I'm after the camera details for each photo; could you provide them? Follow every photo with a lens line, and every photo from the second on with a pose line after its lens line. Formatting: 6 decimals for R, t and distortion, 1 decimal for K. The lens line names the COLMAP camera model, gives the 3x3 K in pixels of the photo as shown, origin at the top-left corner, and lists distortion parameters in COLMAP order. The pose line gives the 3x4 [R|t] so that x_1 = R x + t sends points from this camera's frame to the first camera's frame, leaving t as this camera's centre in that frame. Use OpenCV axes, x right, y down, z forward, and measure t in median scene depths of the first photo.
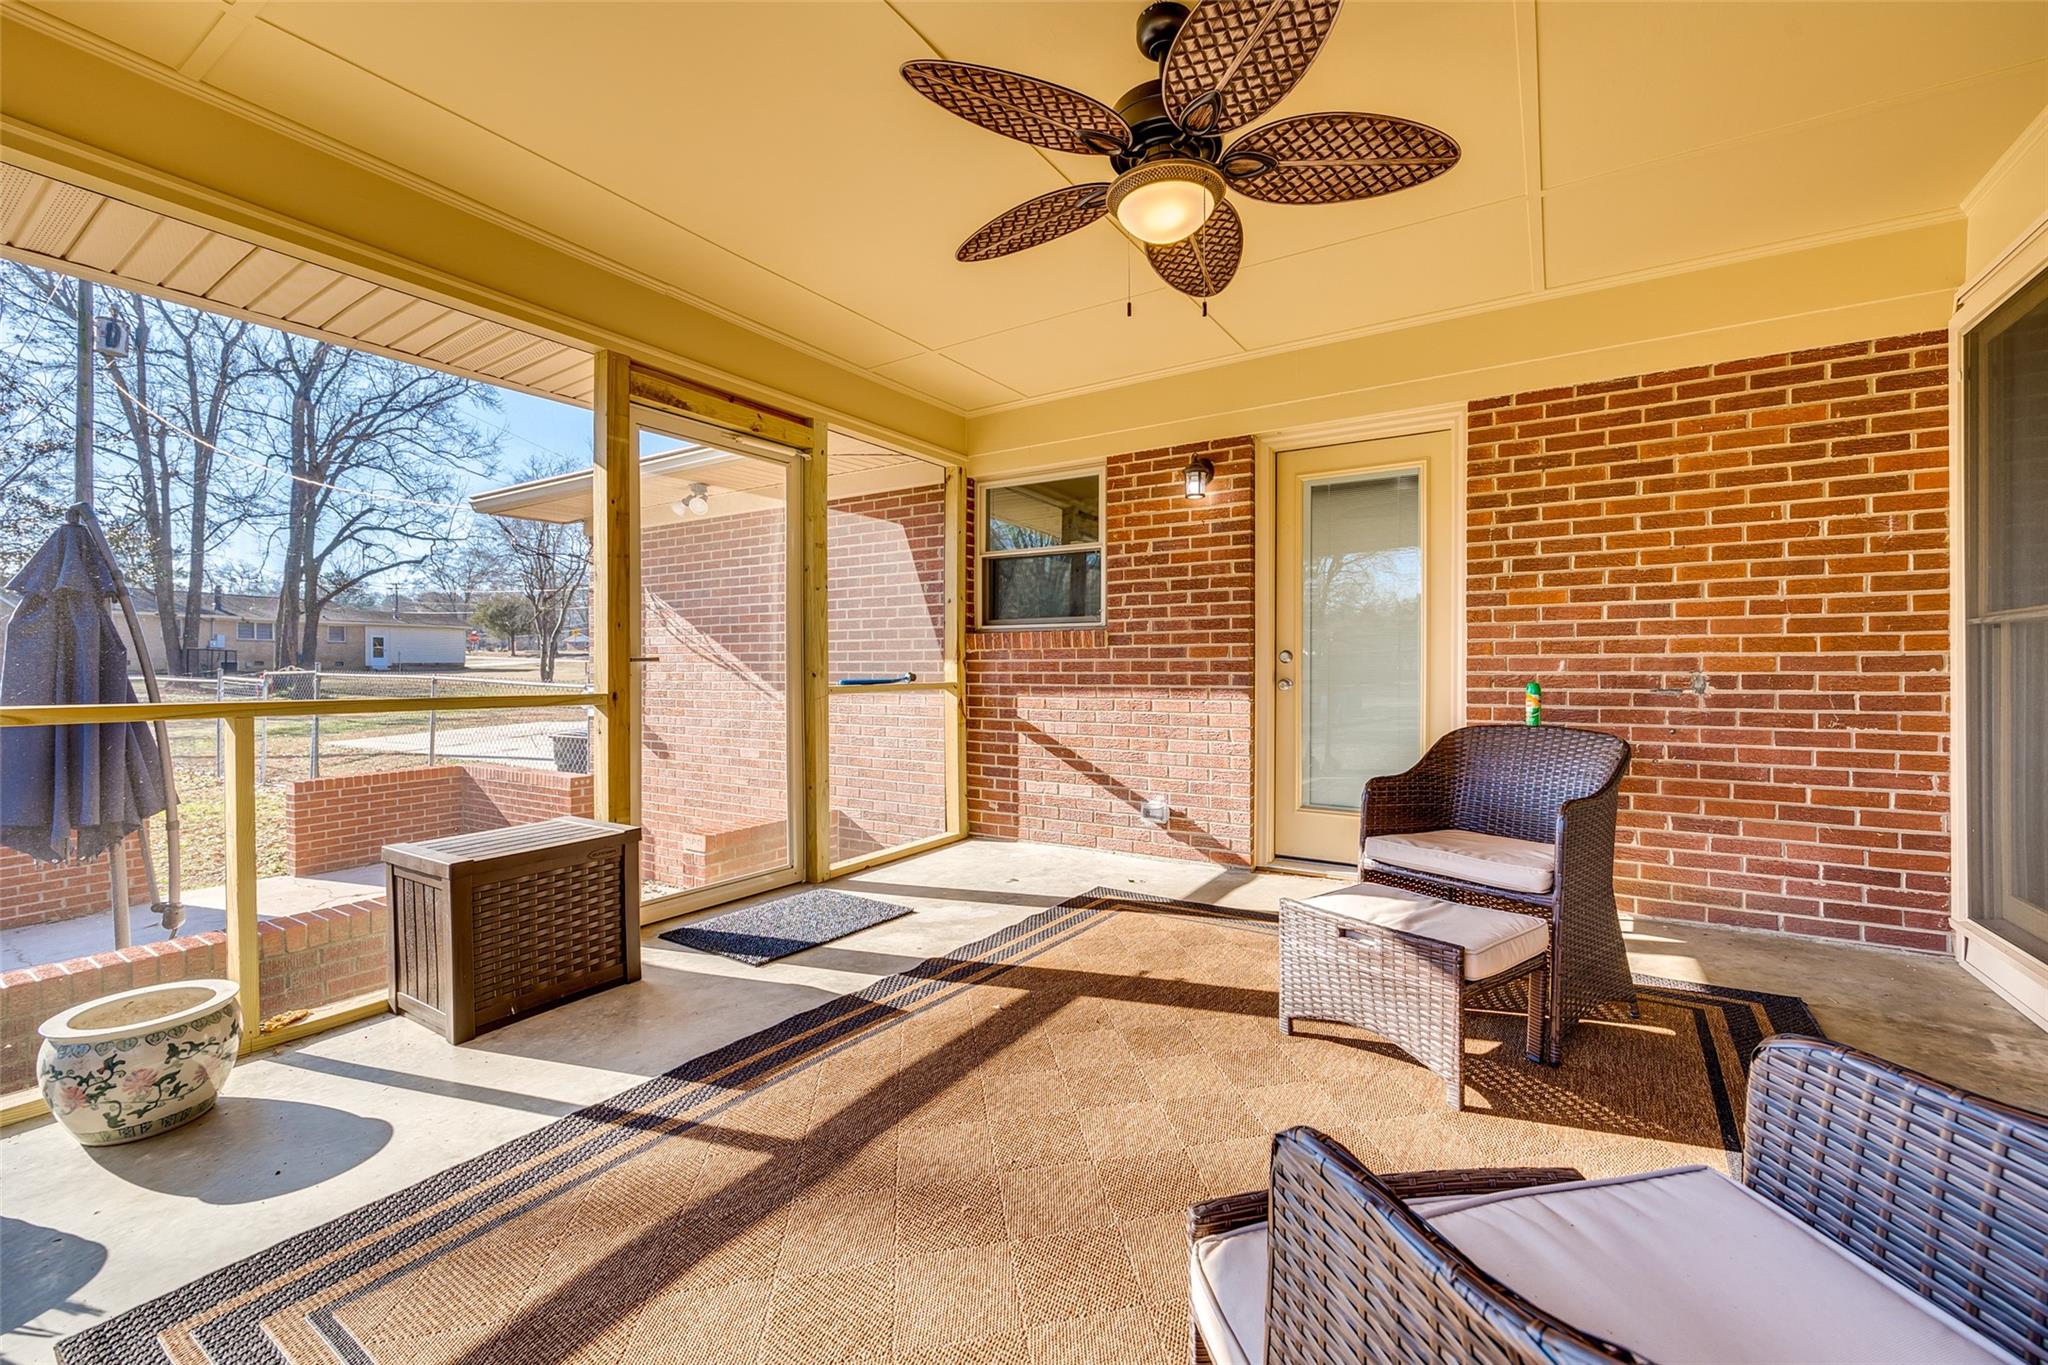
lens RADIAL K [[824.8, 0, 1030.5], [0, 824.8, 682.2], [0, 0, 1]] dist [-0.003719, -0.000033]
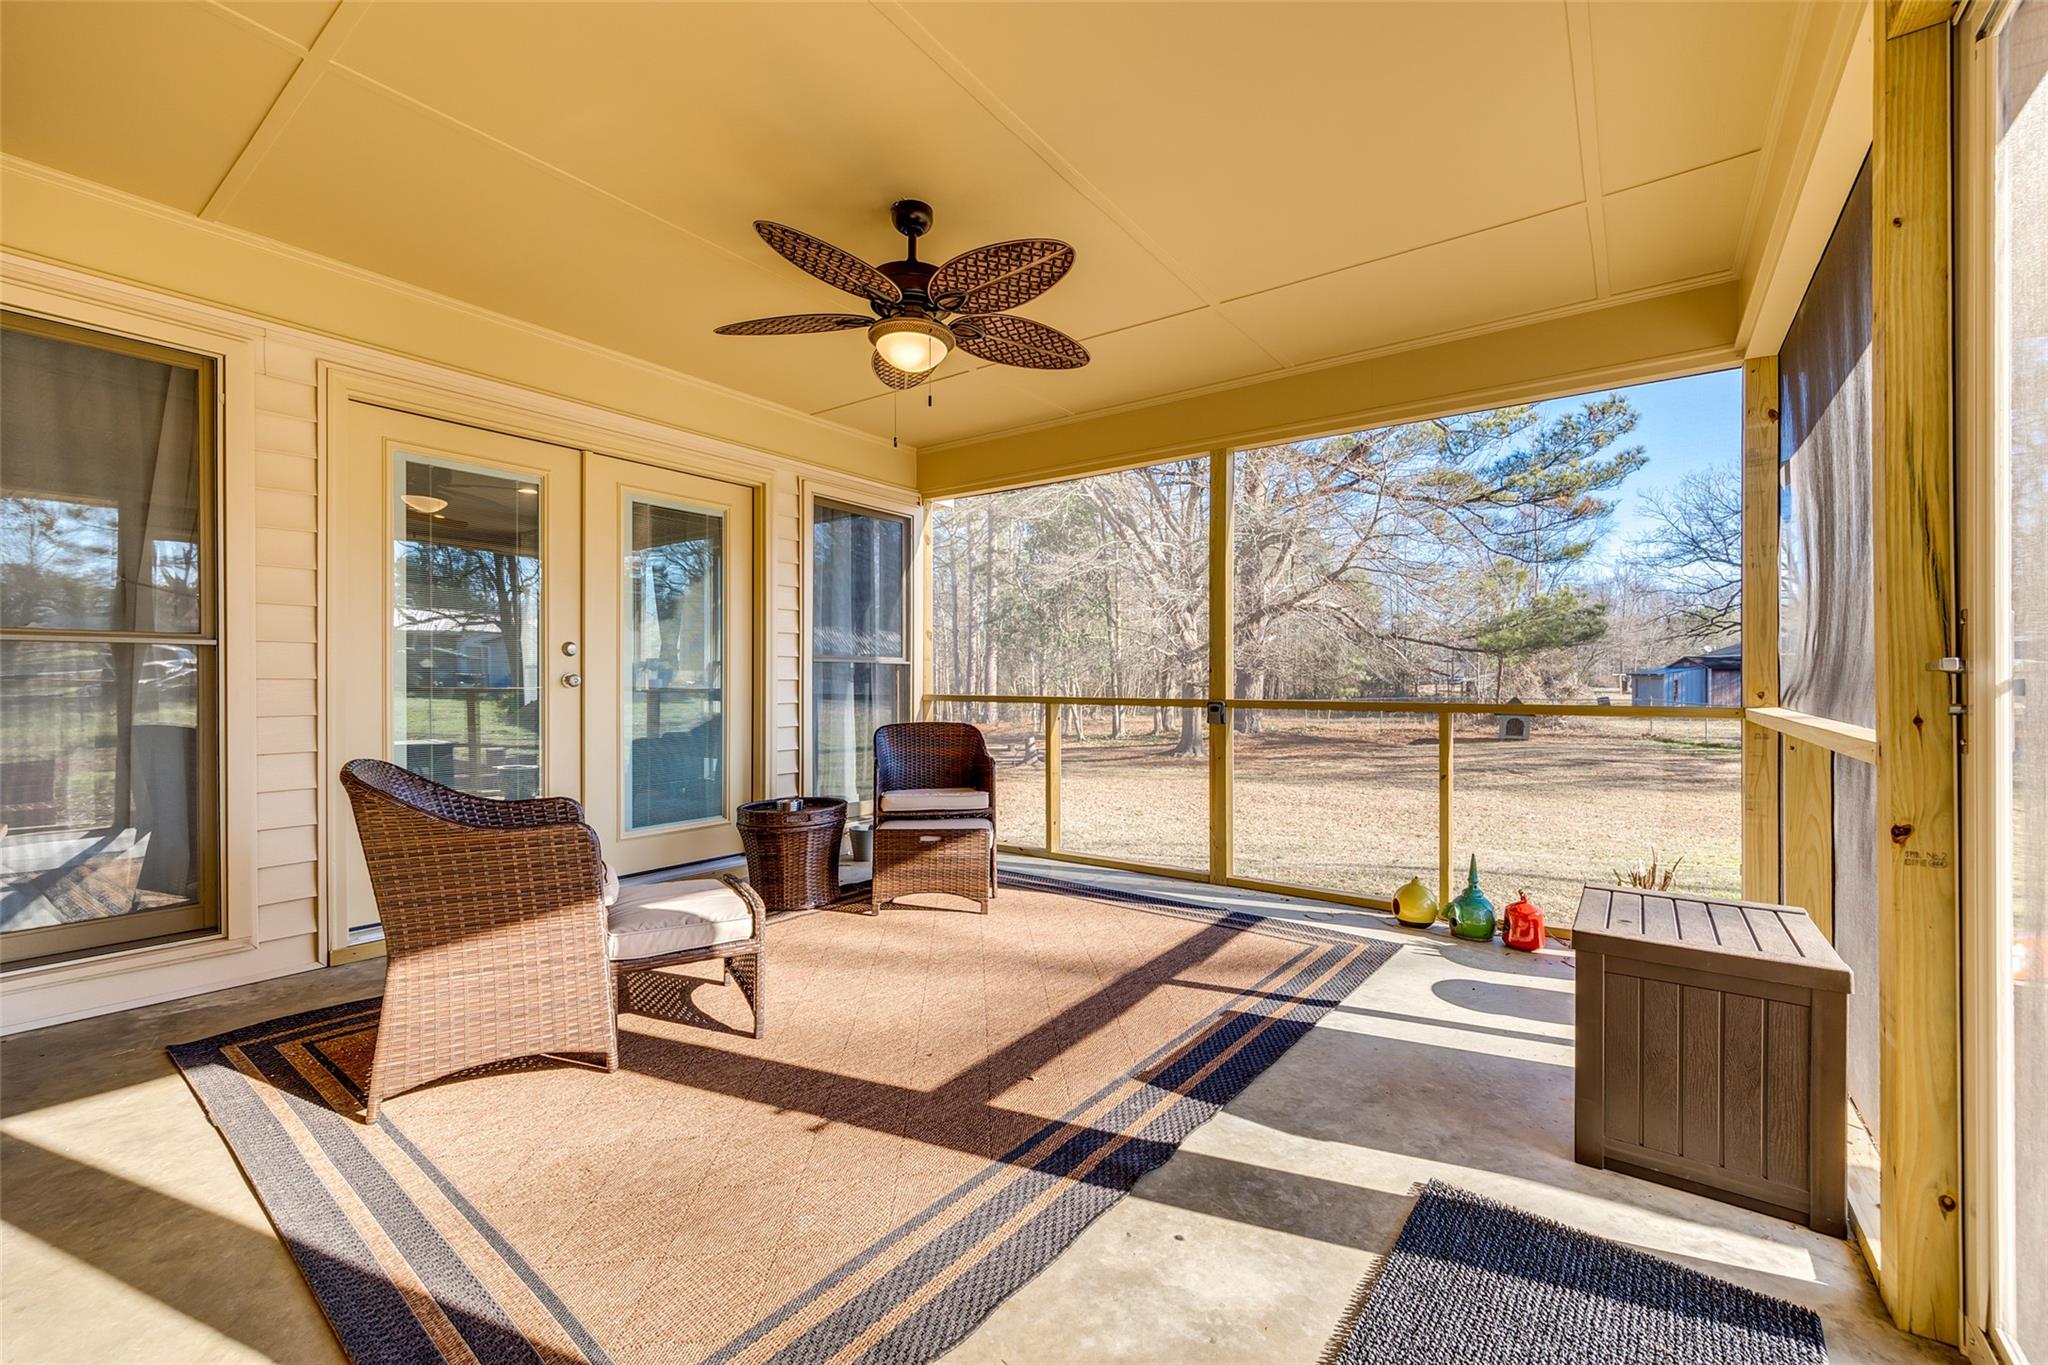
lens RADIAL K [[824.8, 0, 1030.5], [0, 824.8, 682.2], [0, 0, 1]] dist [-0.003719, -0.000033]
pose [[-0.997730, 0.007597, 0.066911, -0.100167], [0.008458, 0.999885, 0.012603, -0.030511], [-0.066807, 0.013140, -0.997679, 1.870738]]
